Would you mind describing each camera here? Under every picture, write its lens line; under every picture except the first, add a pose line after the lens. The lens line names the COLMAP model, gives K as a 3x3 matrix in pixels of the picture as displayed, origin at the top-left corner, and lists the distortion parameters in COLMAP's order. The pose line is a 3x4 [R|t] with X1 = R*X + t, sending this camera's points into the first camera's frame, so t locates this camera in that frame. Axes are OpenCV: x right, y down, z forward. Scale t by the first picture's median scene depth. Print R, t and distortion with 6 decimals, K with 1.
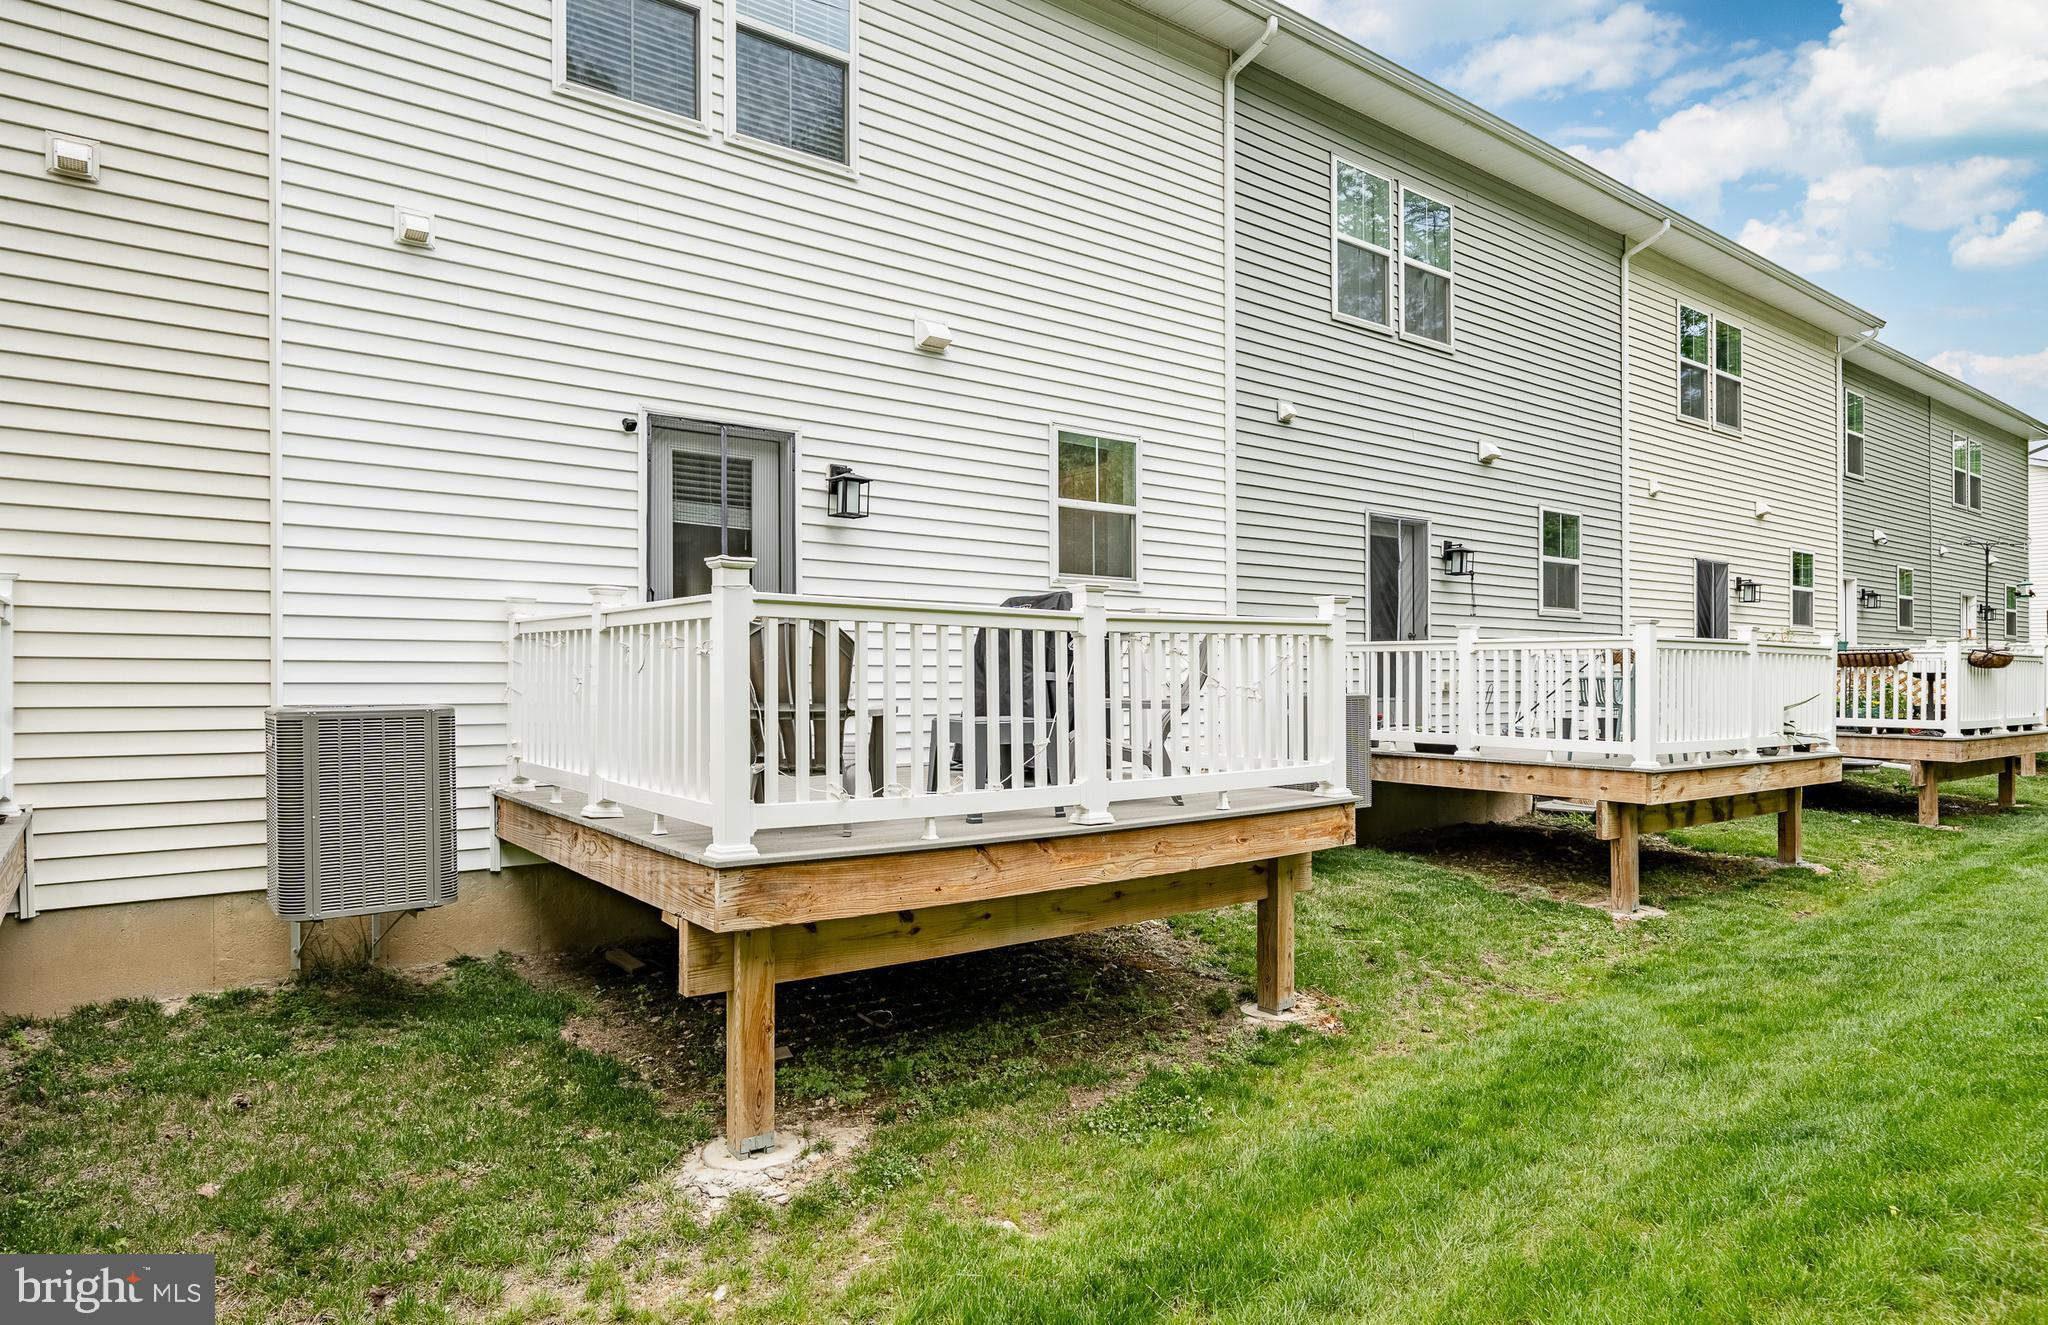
lens RADIAL K [[1177.7, 0, 1030.8], [0, 1177.7, 673.9], [0, 0, 1]] dist [0.000514, -0.000863]
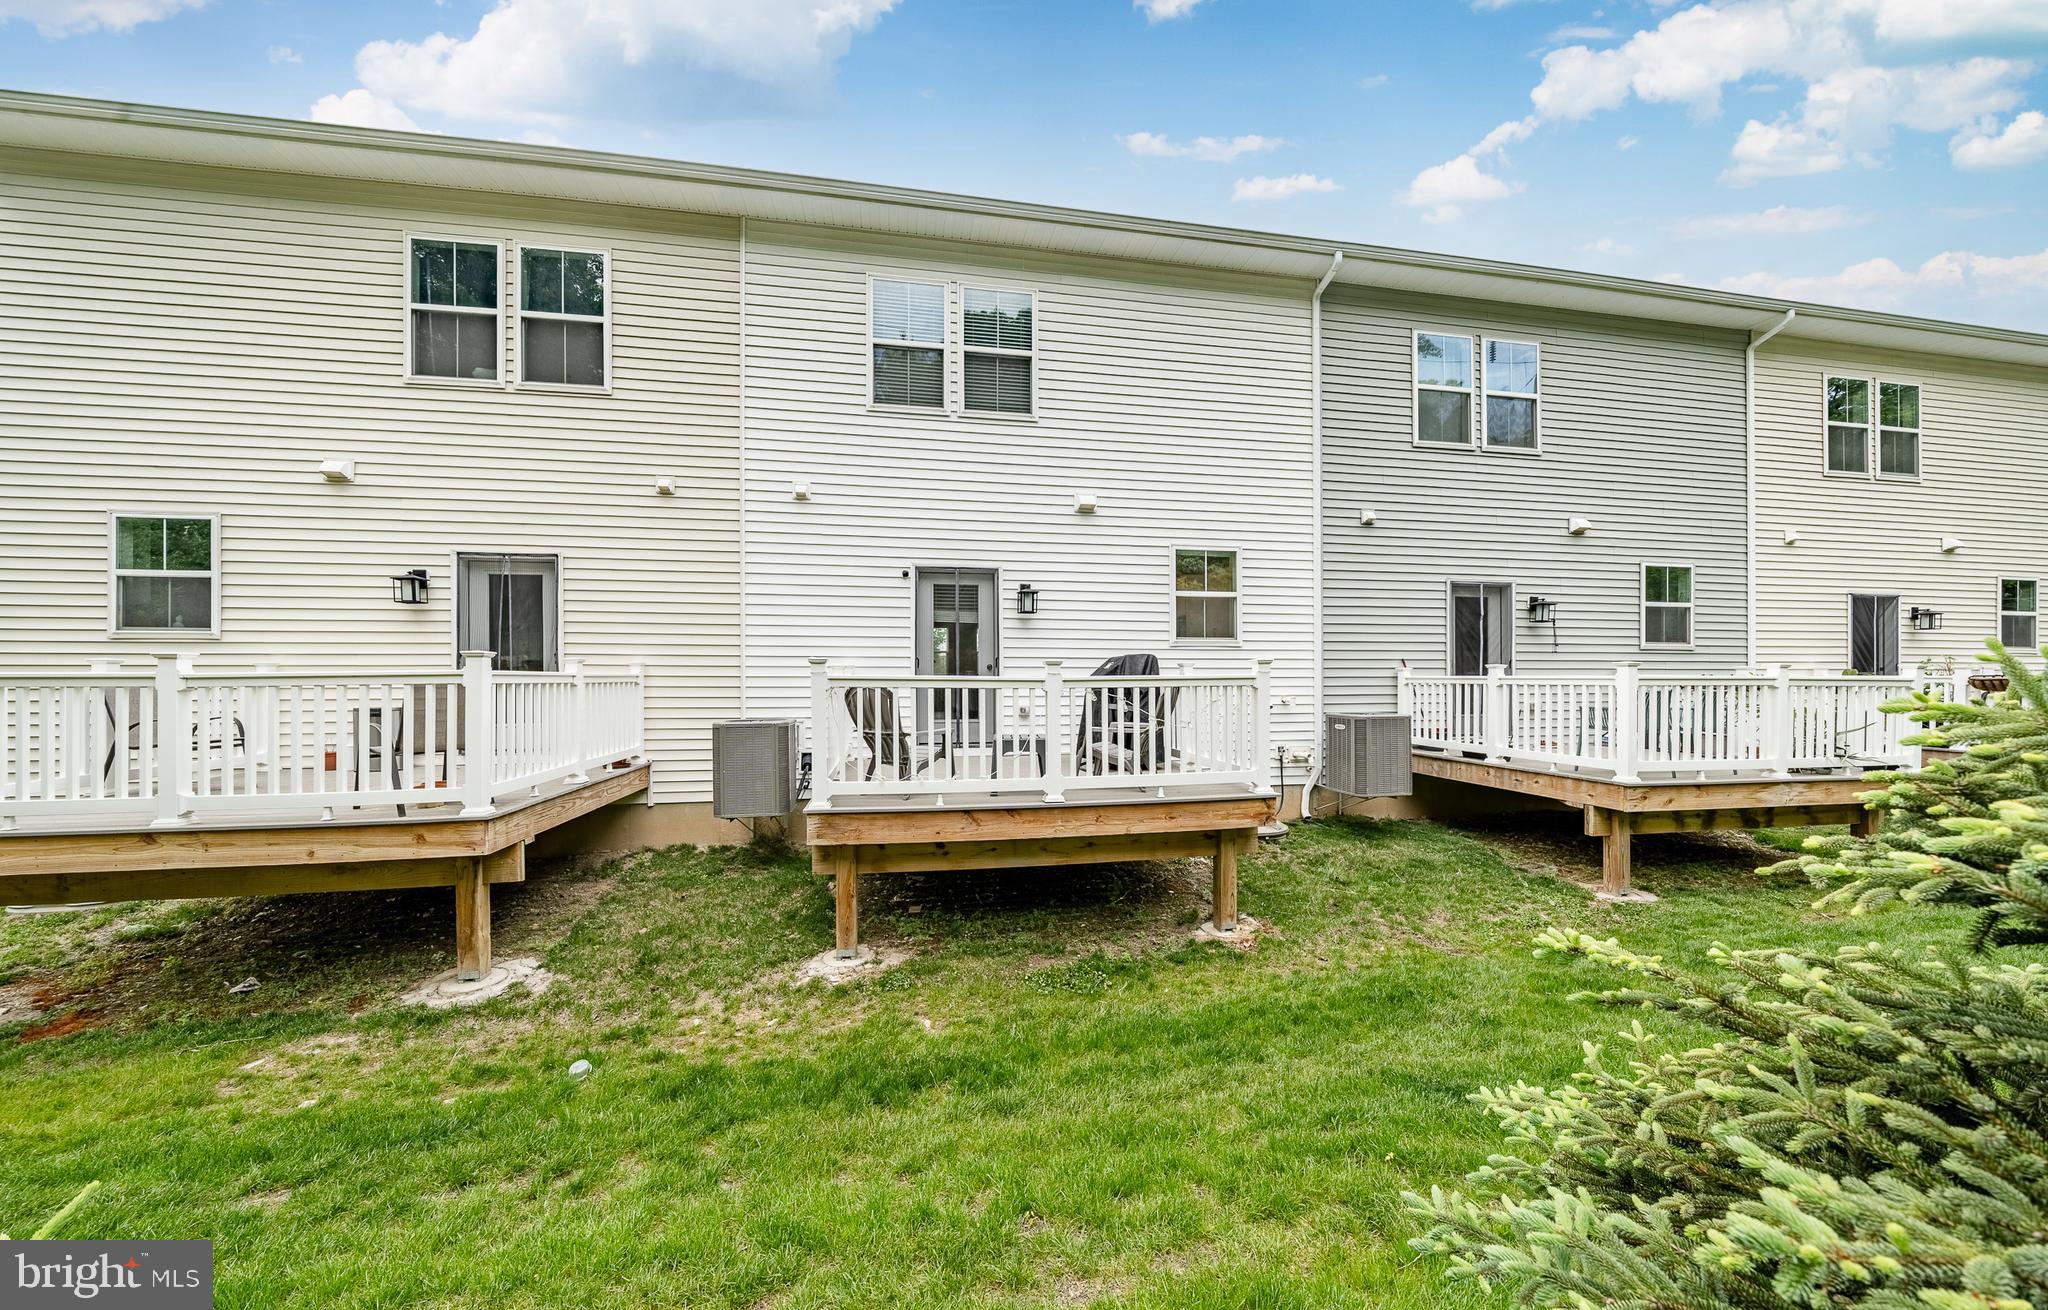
lens RADIAL K [[701.5, 0, 1029.9], [0, 701.5, 682.7], [0, 0, 1]] dist [-0.008932, 0.000018]
pose [[0.888656, 0.000300, -0.458575, 0.332350], [0.002363, 0.999984, 0.005233, -0.033811], [0.458569, -0.005734, 0.888640, 0.061159]]
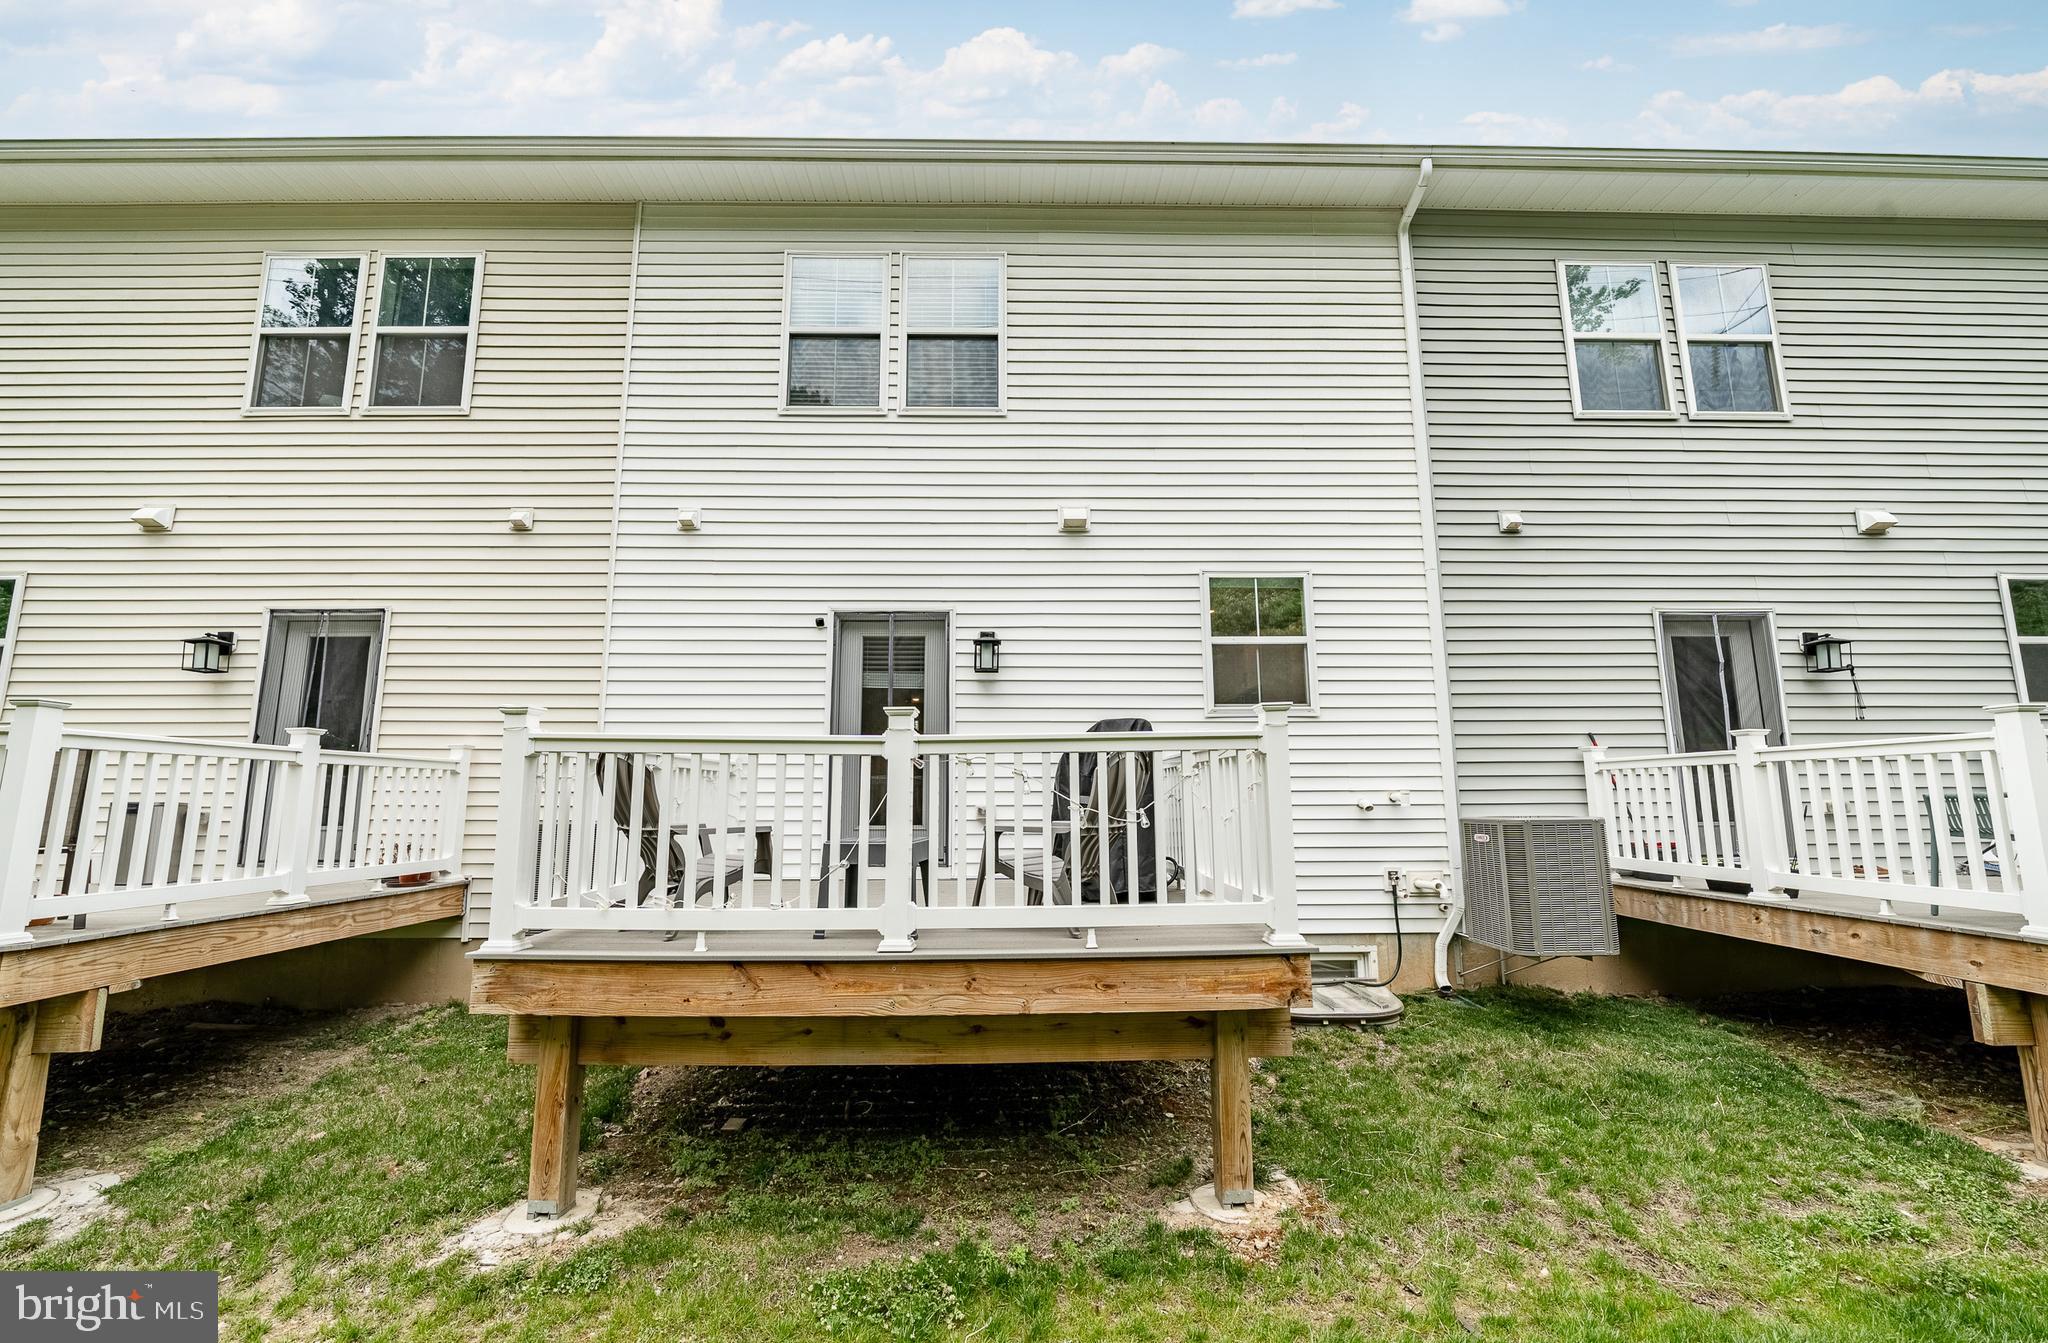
lens RADIAL K [[808.0, 0, 1027.8], [0, 808.0, 686.5], [0, 0, 1]] dist [-0.010752, 0.000285]
pose [[0.801443, -0.089244, -0.591375, 0.381730], [0.005963, 0.989947, -0.141311, 0.003298], [0.598041, 0.109727, 0.793919, 0.348460]]
